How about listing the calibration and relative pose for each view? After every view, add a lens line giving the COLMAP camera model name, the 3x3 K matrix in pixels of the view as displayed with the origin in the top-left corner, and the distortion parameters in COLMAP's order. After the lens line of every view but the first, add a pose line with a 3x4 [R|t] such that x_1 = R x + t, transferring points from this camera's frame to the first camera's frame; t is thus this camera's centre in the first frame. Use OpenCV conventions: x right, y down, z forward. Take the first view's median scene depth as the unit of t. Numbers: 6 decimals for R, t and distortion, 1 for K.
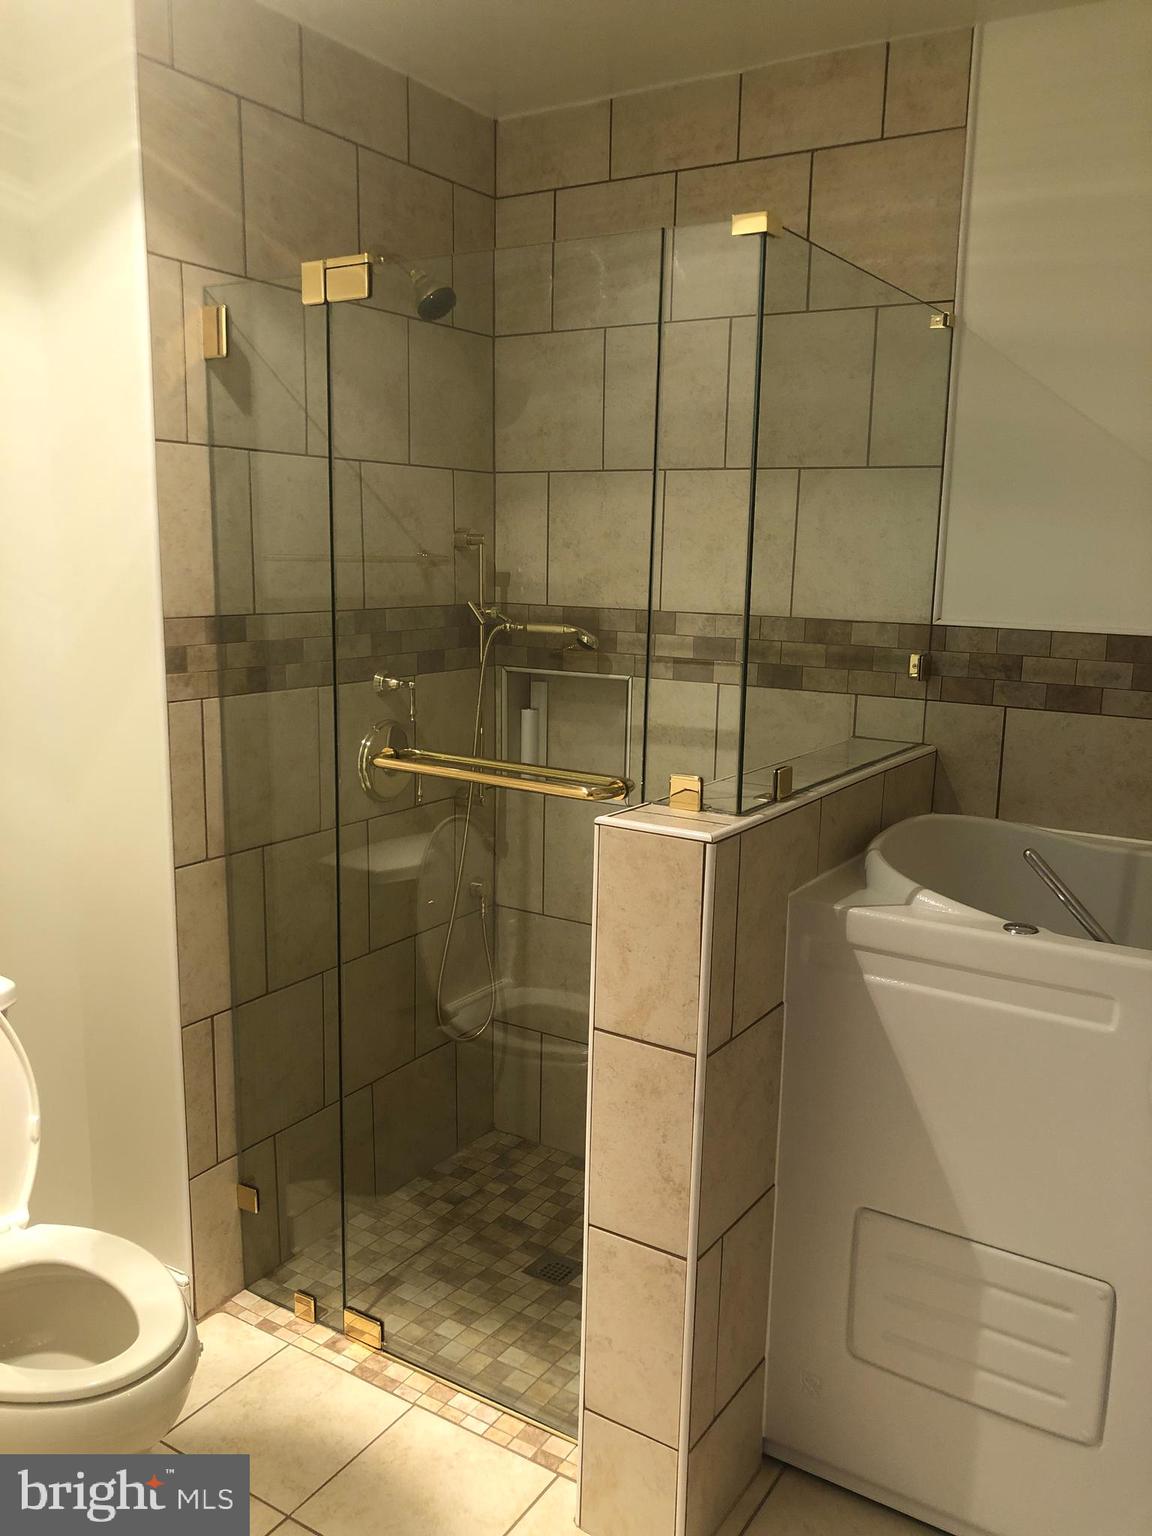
lens RADIAL K [[1259.3, 0, 576.0], [0, 1259.3, 768.0], [0, 0, 1]] dist [0.002464, 0.016102]
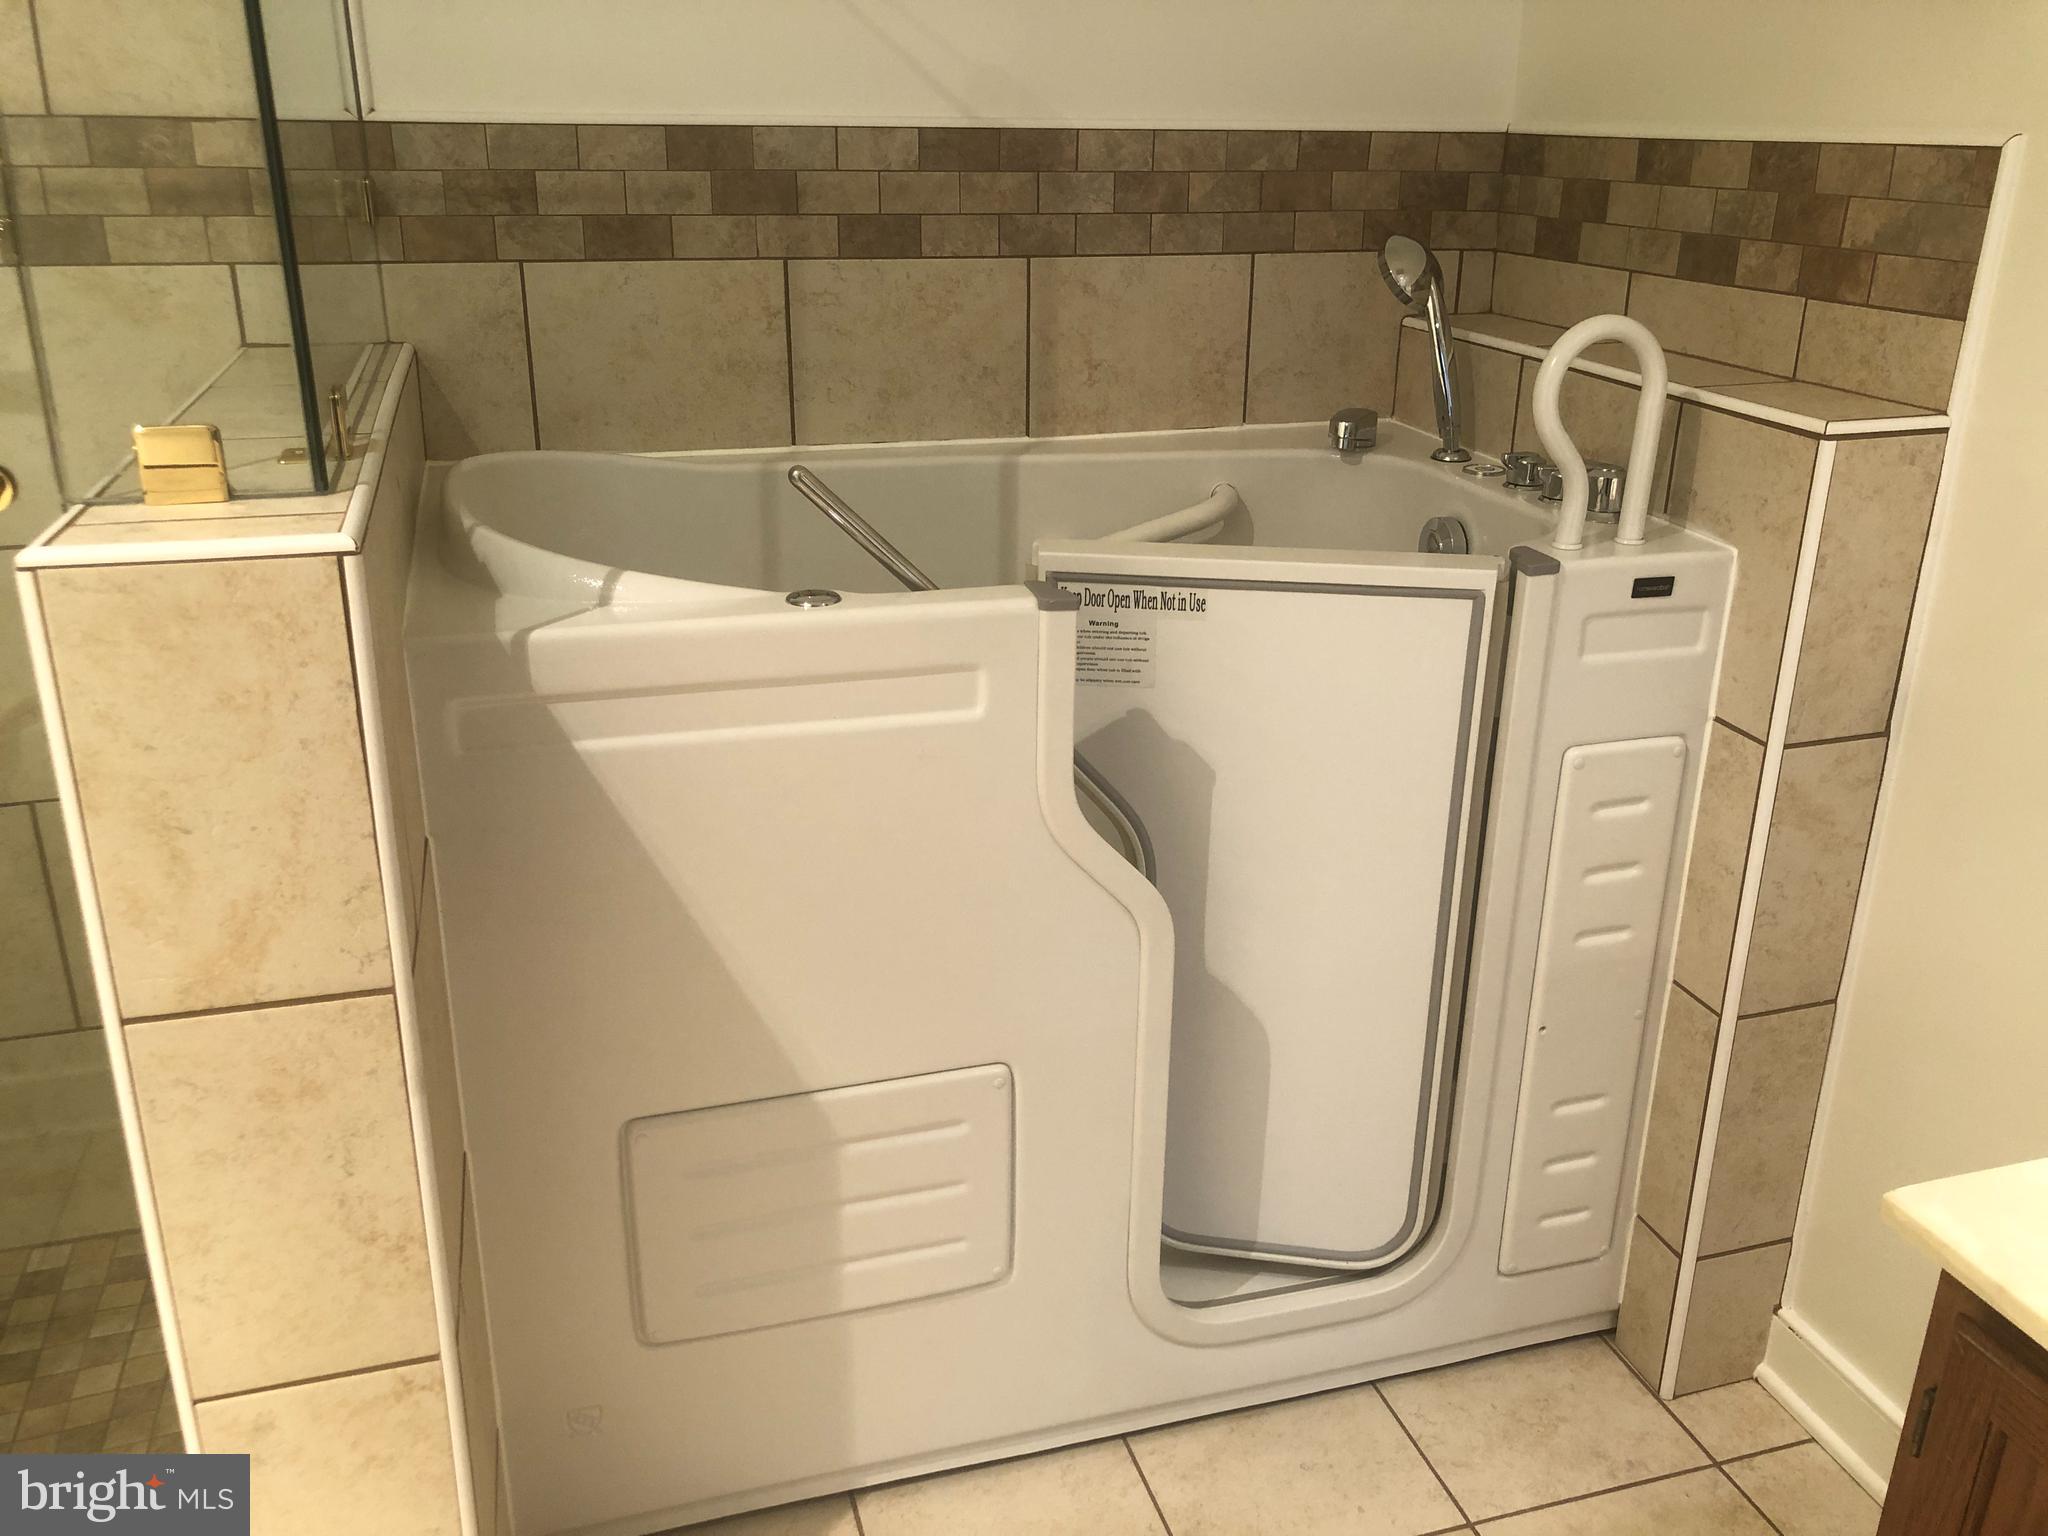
lens RADIAL K [[1689.4, 0, 1029.0], [0, 1689.4, 732.2], [0, 0, 1]] dist [-0.012894, 0.073675]
pose [[0.653936, -0.272069, 0.705937, -0.169354], [0.134754, 0.960066, 0.245182, 0.002833], [-0.744452, -0.065206, 0.664484, 0.354921]]
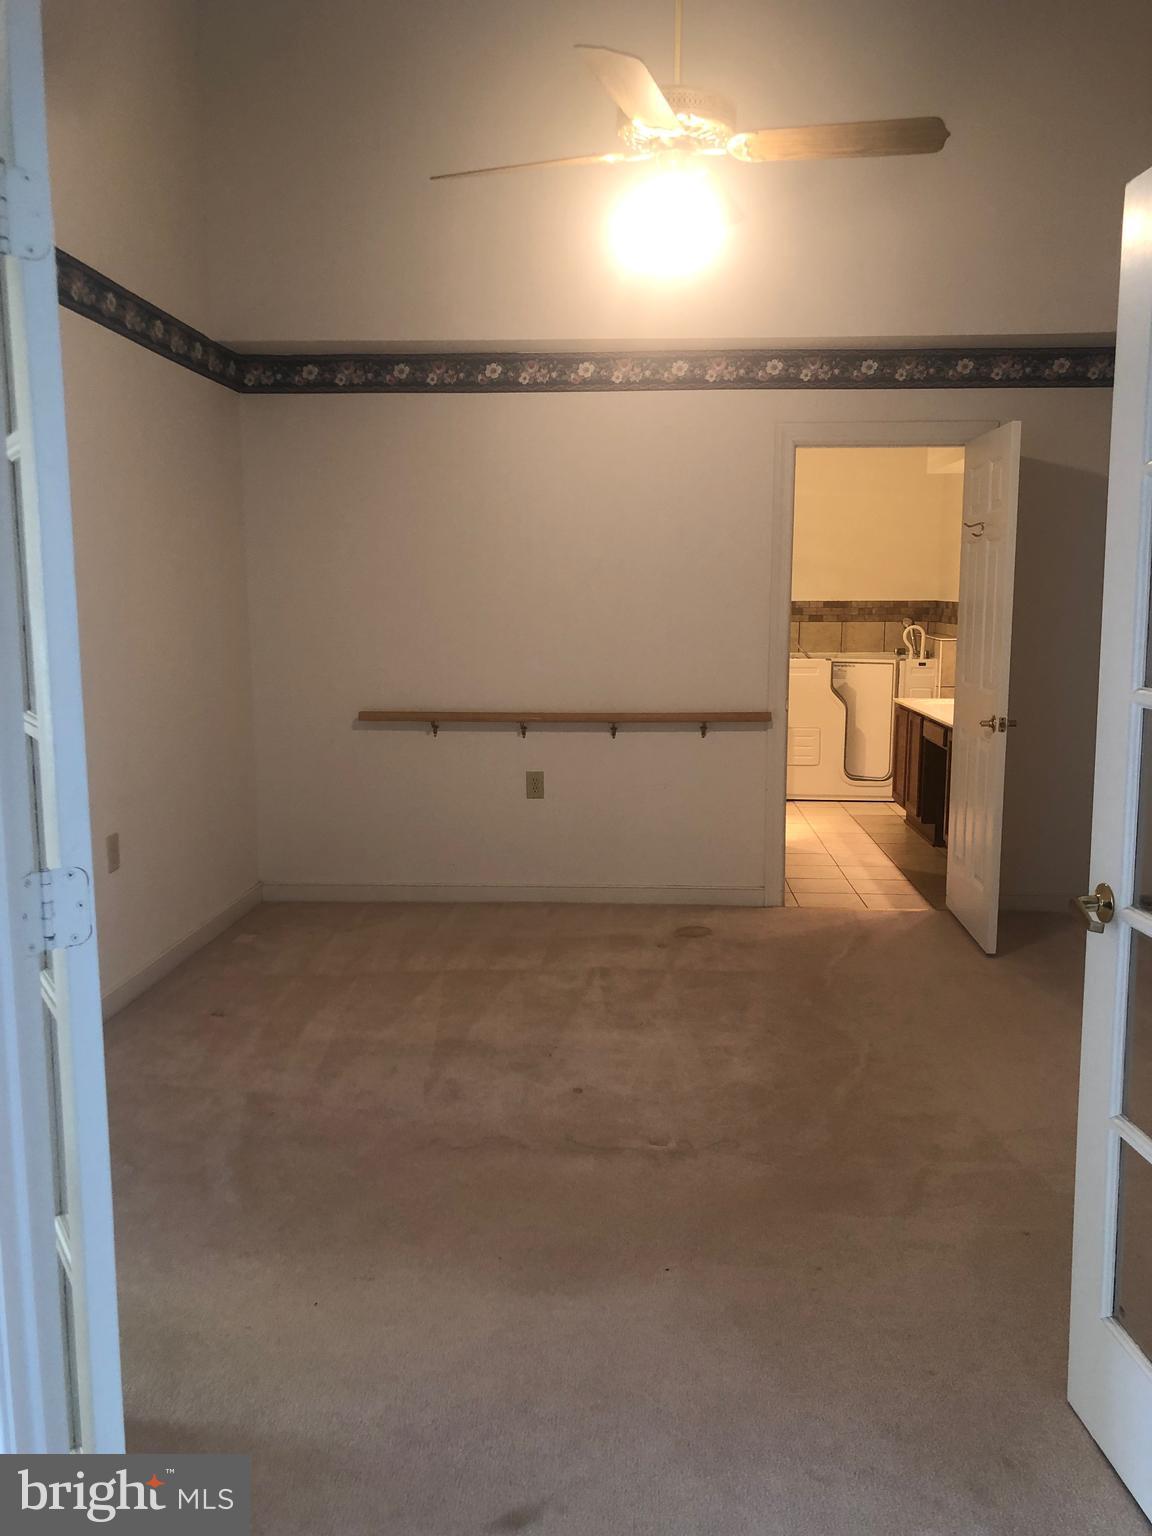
lens RADIAL K [[1259.3, 0, 576.0], [0, 1259.3, 768.0], [0, 0, 1]] dist [0.002464, 0.016102]
pose [[0.874400, -0.091747, 0.476452, -2.507387], [0.104805, 0.994492, -0.000840, 0.422995], [-0.473751, 0.050669, 0.879200, -2.575686]]
